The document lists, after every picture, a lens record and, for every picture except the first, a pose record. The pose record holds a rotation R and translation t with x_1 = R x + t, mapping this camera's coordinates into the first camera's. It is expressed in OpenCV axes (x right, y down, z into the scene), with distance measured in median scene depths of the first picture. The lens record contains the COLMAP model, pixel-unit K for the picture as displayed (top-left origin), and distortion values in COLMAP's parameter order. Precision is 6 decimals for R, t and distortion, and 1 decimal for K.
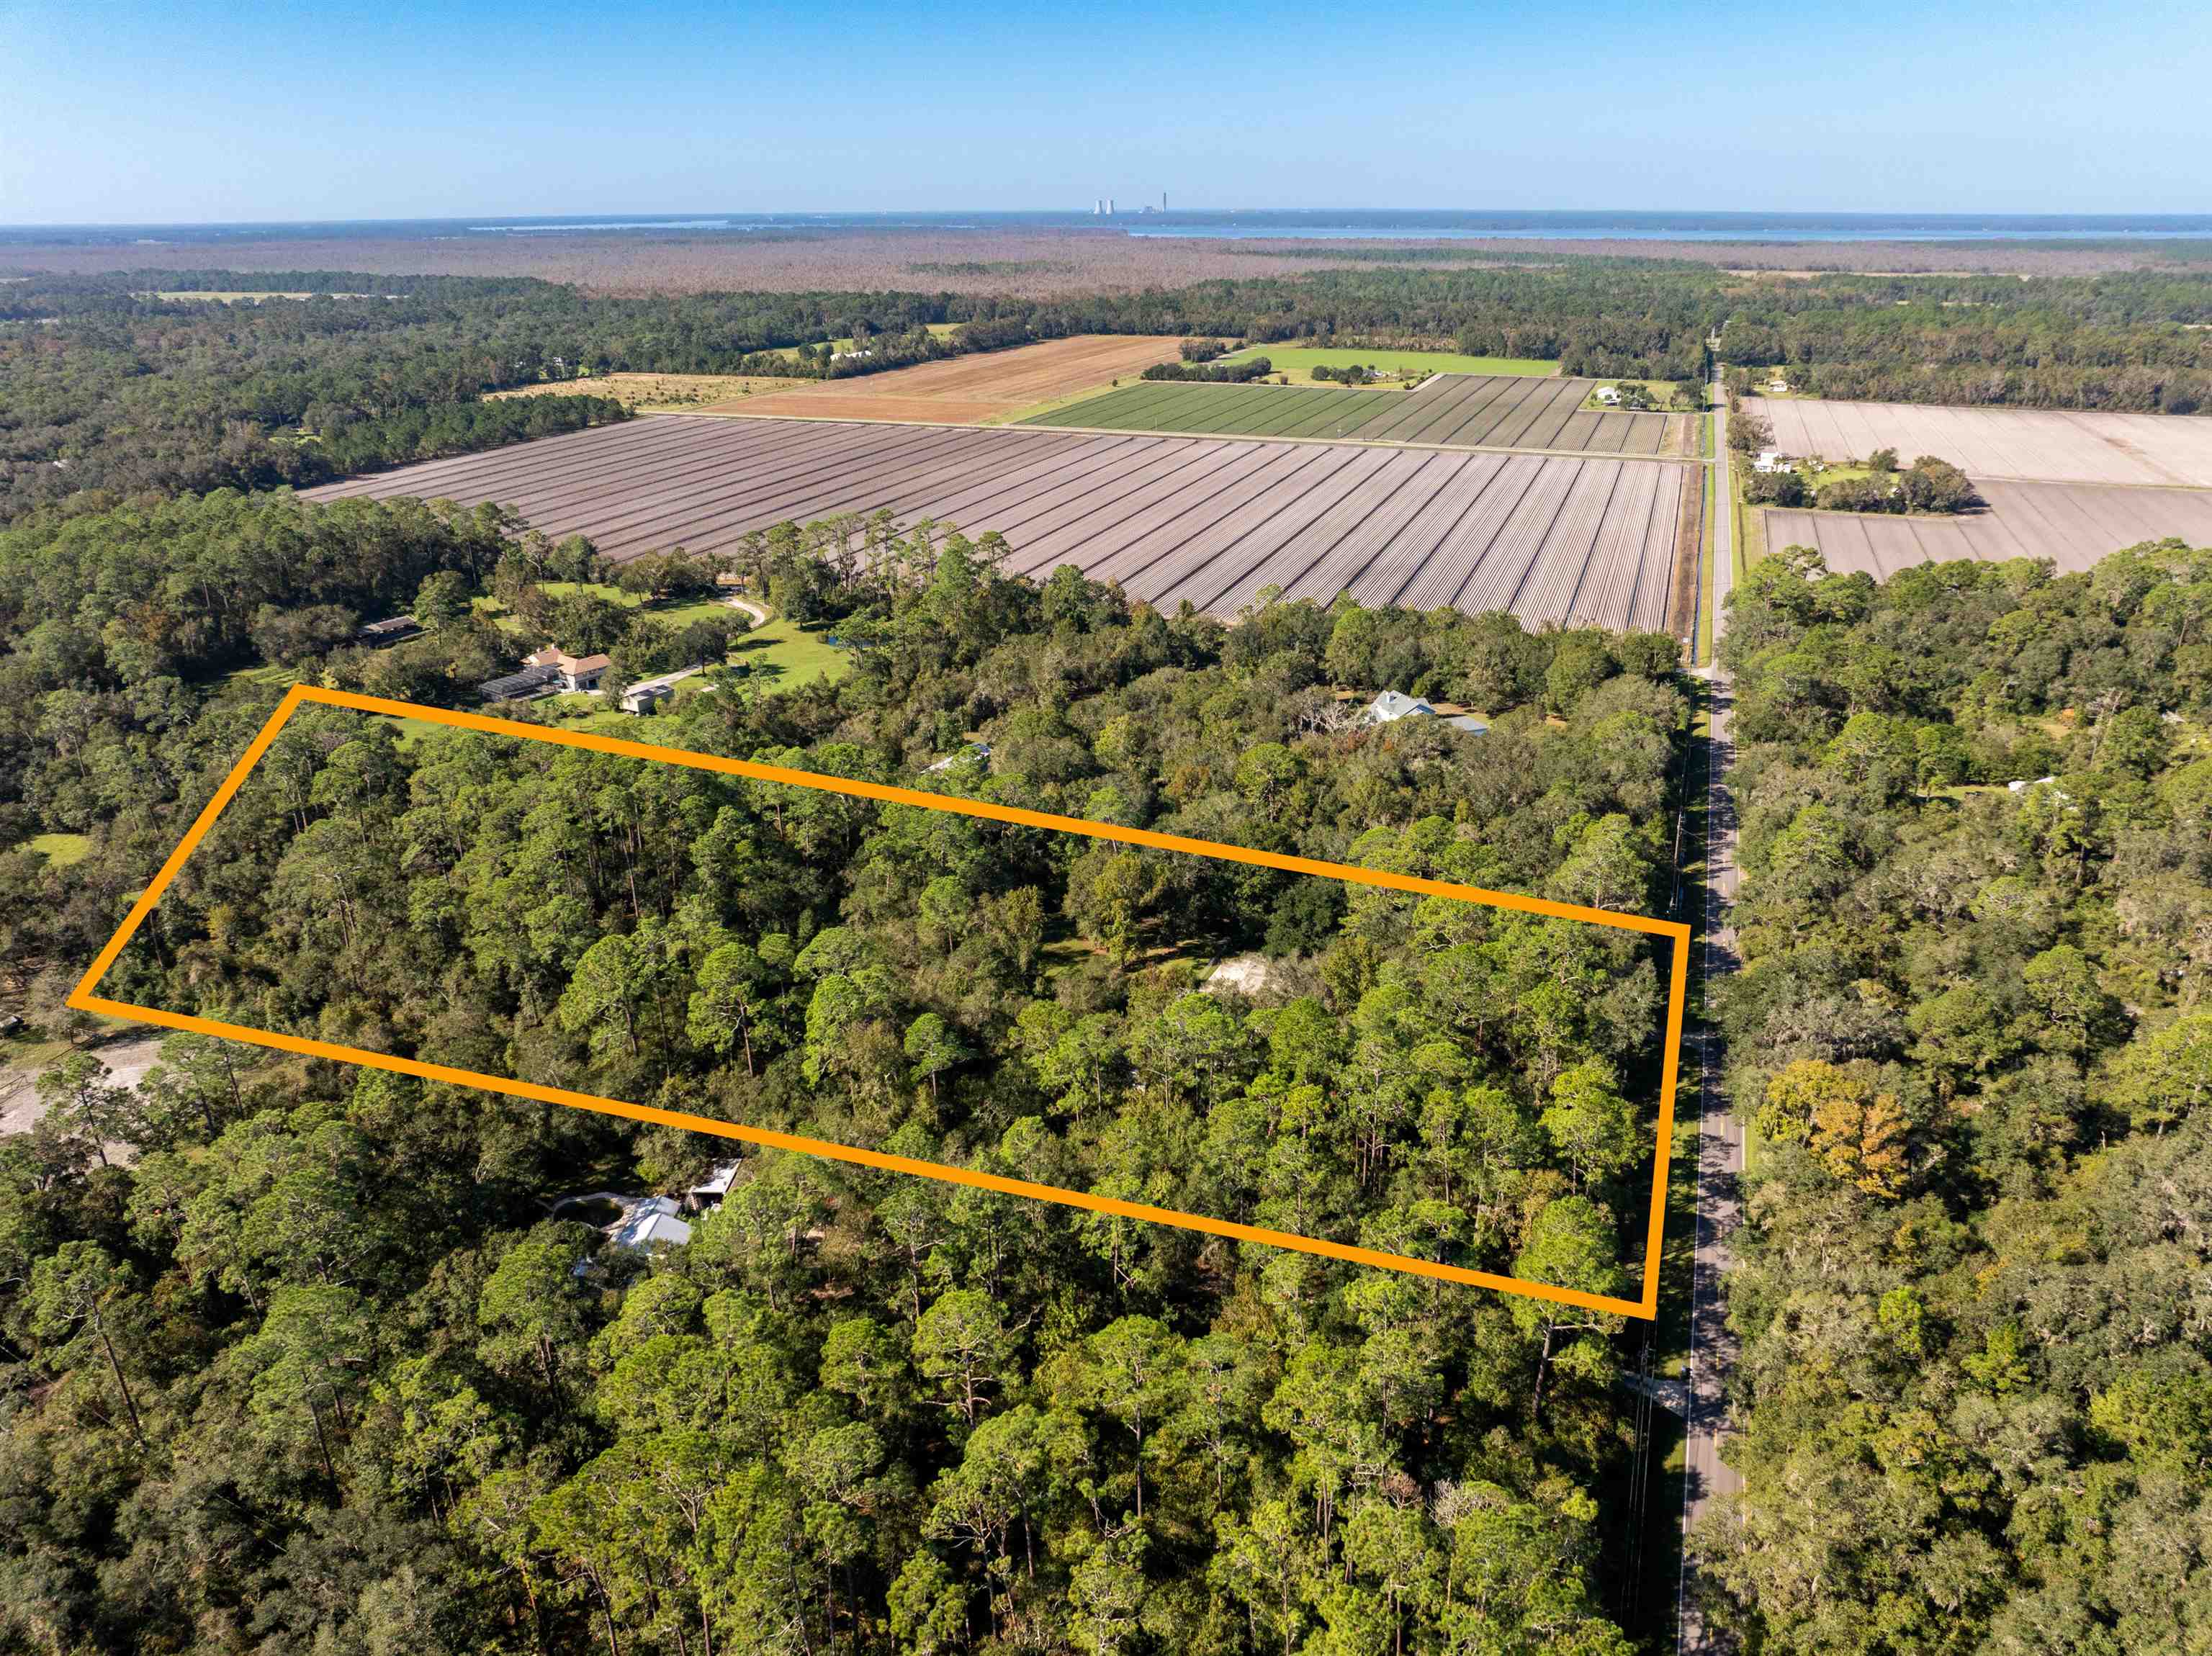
lens RADIAL K [[1544.5, 0, 1107.7], [0, 1544.5, 821.7], [0, 0, 1]] dist [-0.038914, 0.005924]
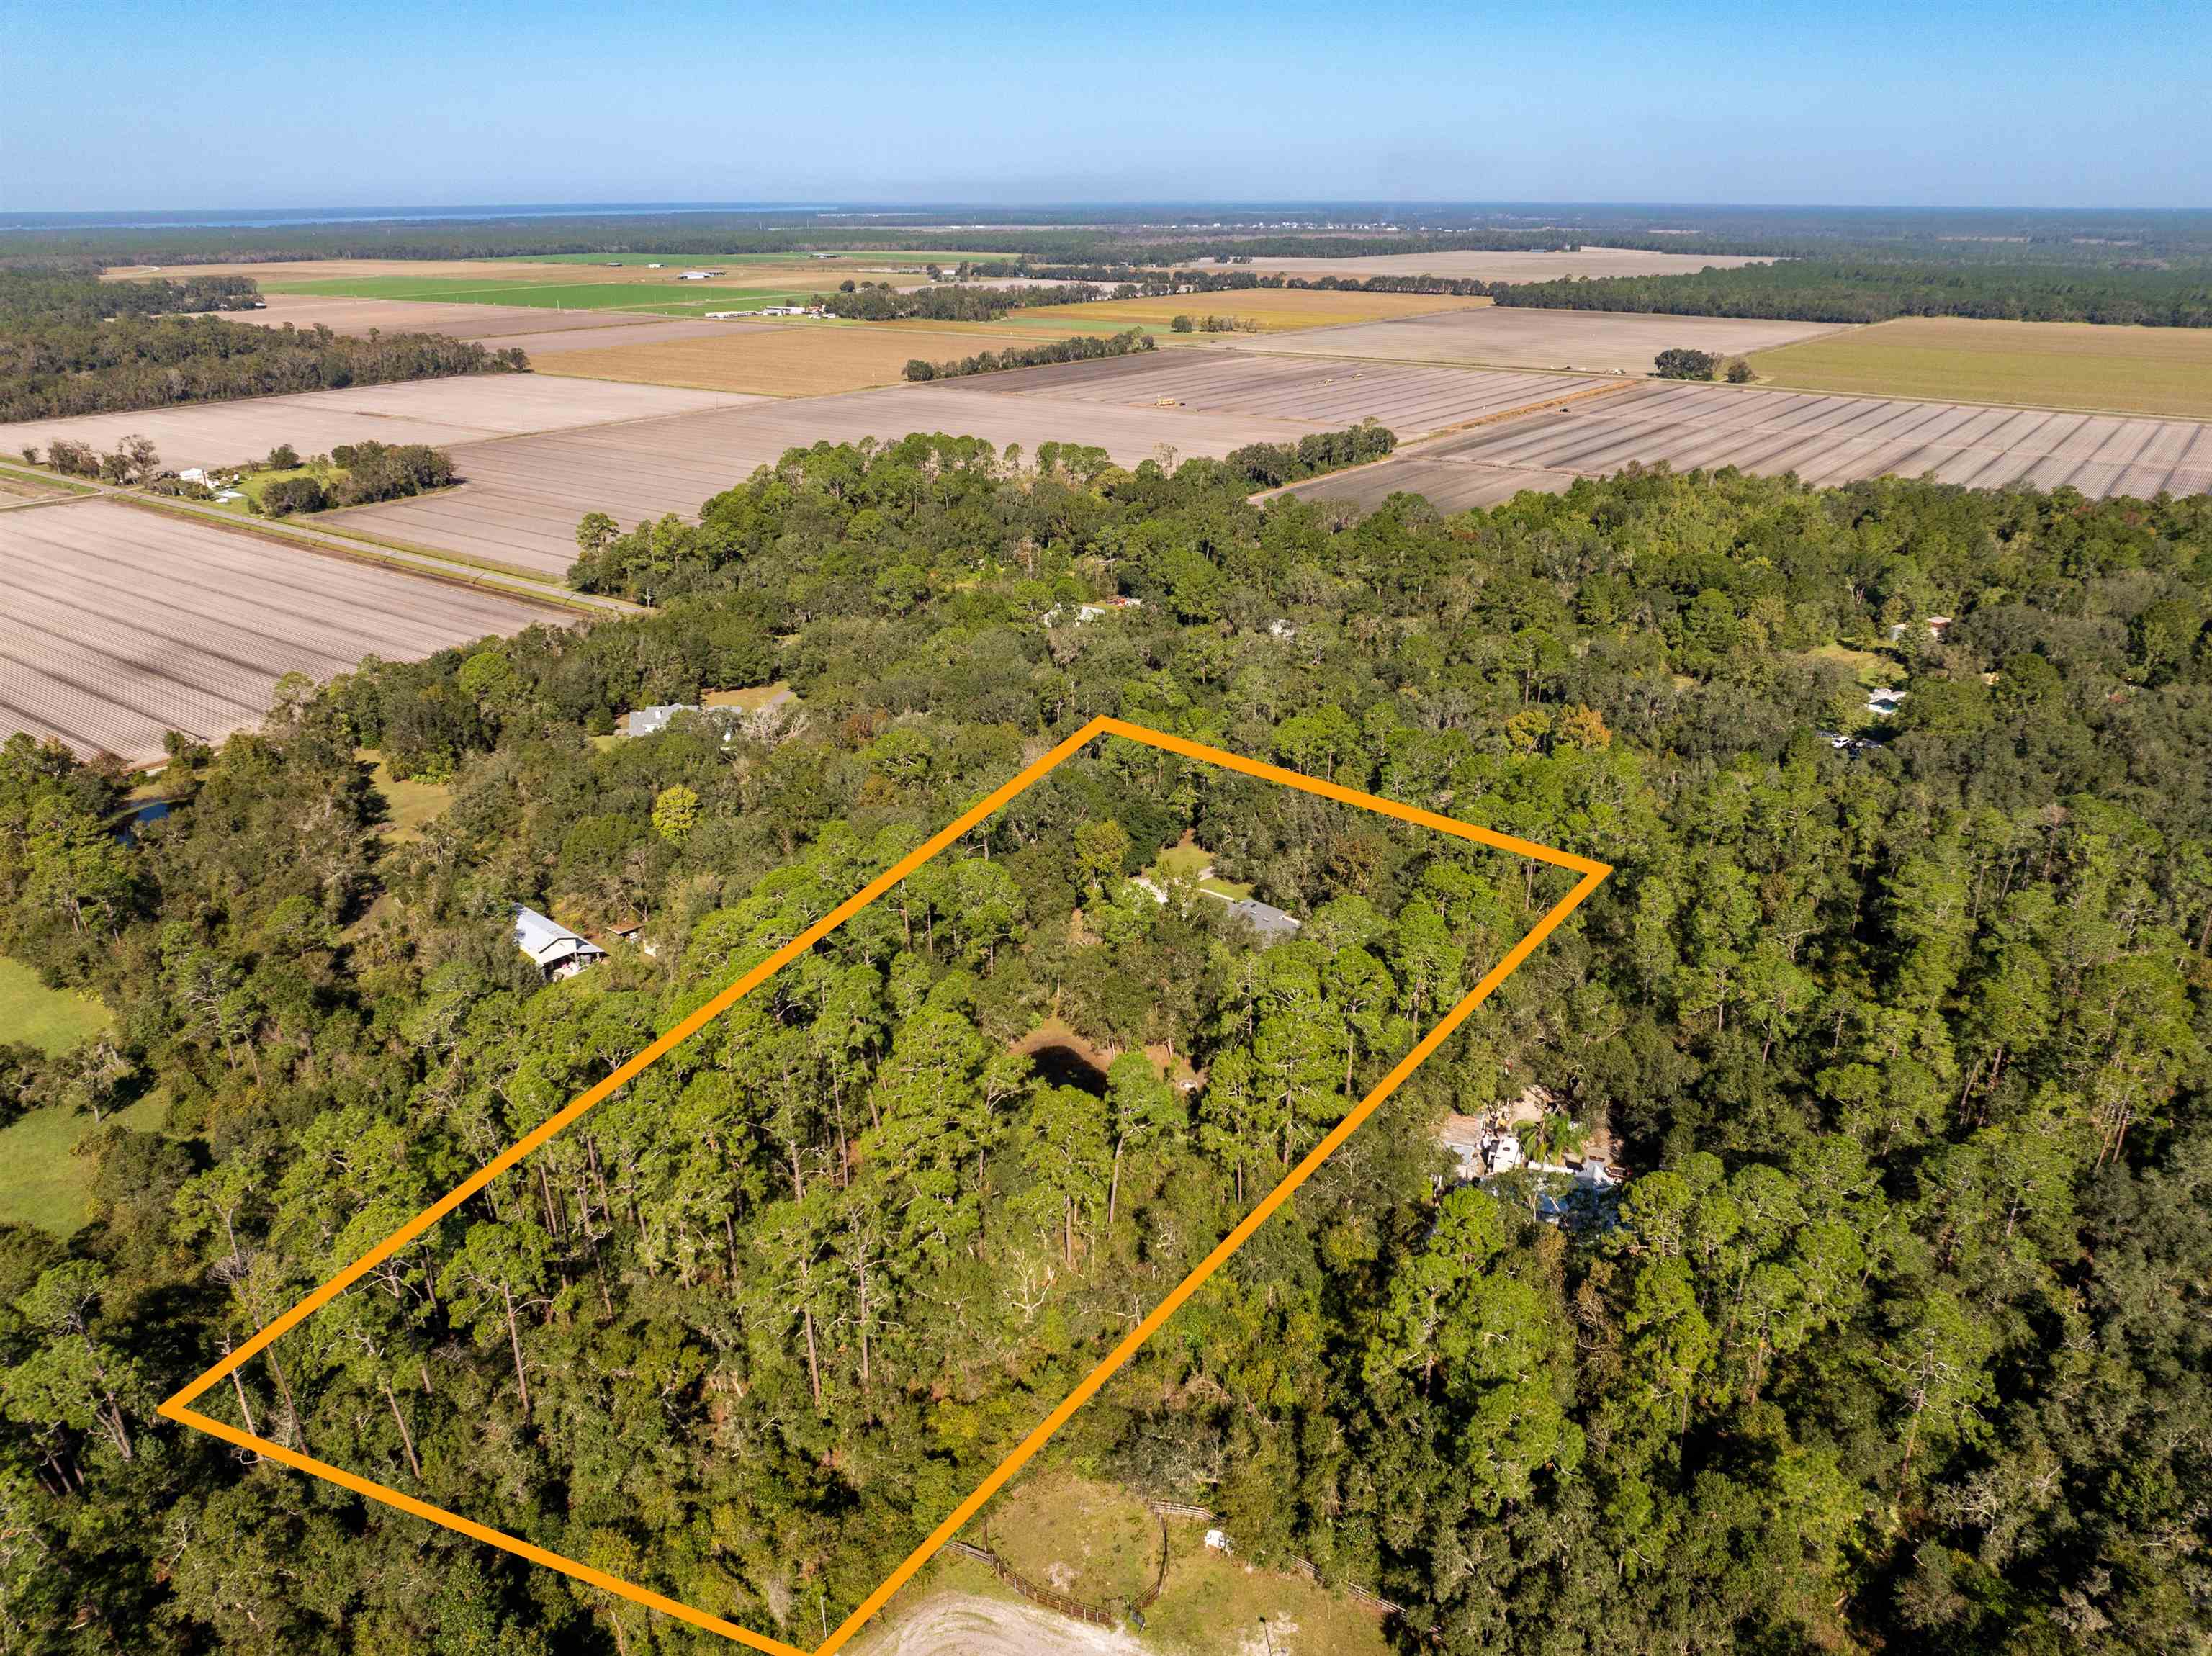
lens RADIAL K [[1544.5, 0, 1120.1], [0, 1544.5, 831.4], [0, 0, 1]] dist [-0.038914, 0.005924]
pose [[0.281716, -0.361605, 0.888751, -0.451760], [0.355047, 0.899805, 0.253560, -0.115087], [-0.891391, 0.244116, 0.381876, 0.297837]]
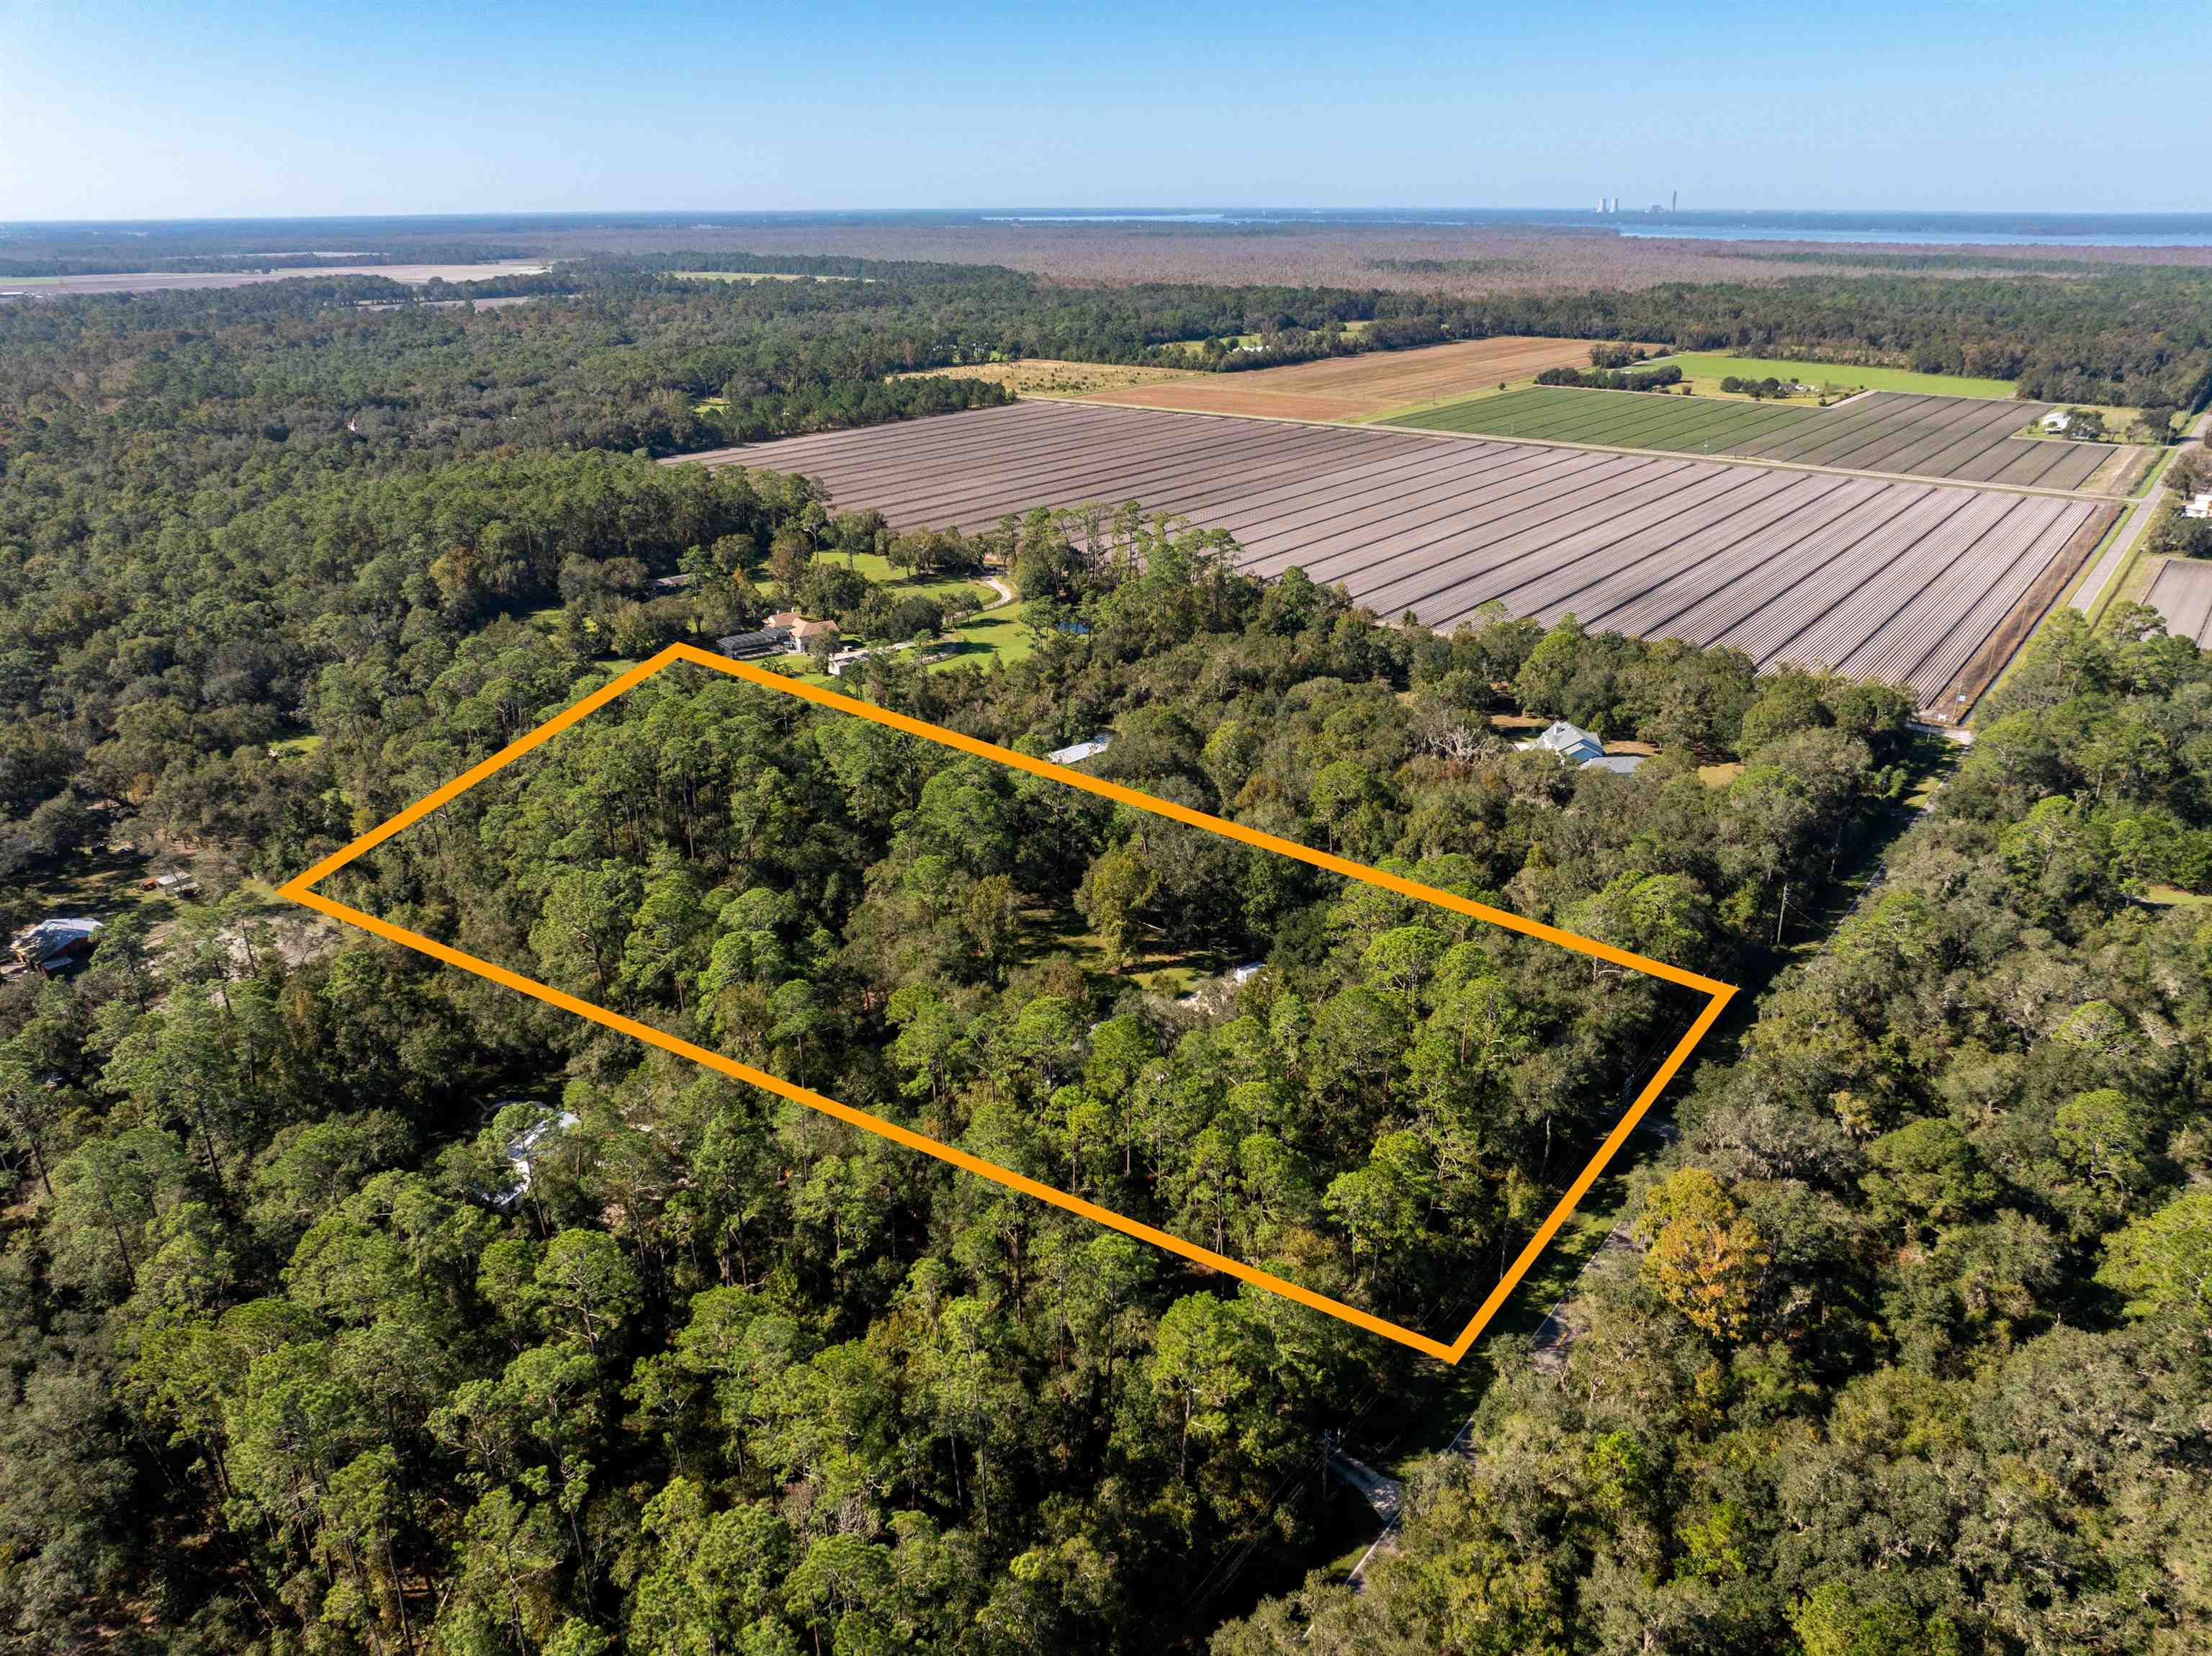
lens RADIAL K [[1544.5, 0, 1114.0], [0, 1544.5, 826.7], [0, 0, 1]] dist [-0.038914, 0.005924]
pose [[0.957661, 0.109999, -0.266057, 0.135148], [-0.108543, 0.993886, 0.020217, -0.008404], [0.266654, 0.009518, 0.963745, 0.021296]]
